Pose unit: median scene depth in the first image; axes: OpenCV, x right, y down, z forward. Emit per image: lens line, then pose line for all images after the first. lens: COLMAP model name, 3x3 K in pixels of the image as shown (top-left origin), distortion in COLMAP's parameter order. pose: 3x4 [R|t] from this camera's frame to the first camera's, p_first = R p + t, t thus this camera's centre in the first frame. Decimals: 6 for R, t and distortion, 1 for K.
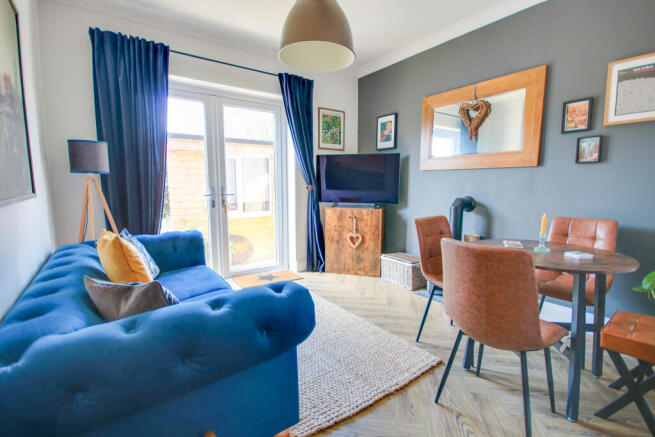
lens RADIAL K [[303.7, 0, 326.2], [0, 303.7, 218.3], [0, 0, 1]] dist [-0.001545, -0.000243]
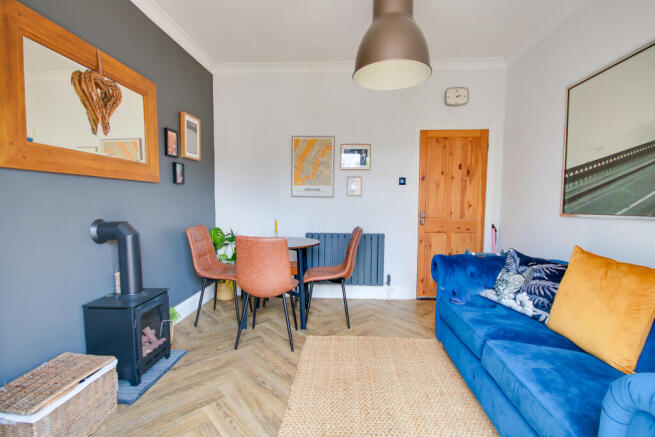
lens RADIAL K [[303.7, 0, 326.9], [0, 303.7, 220.6], [0, 0, 1]] dist [-0.001545, -0.000243]
pose [[-0.749370, -0.050256, 0.660242, -0.426327], [0.061256, 0.987578, 0.144697, -0.176522], [-0.659312, 0.148875, -0.736983, 1.538415]]
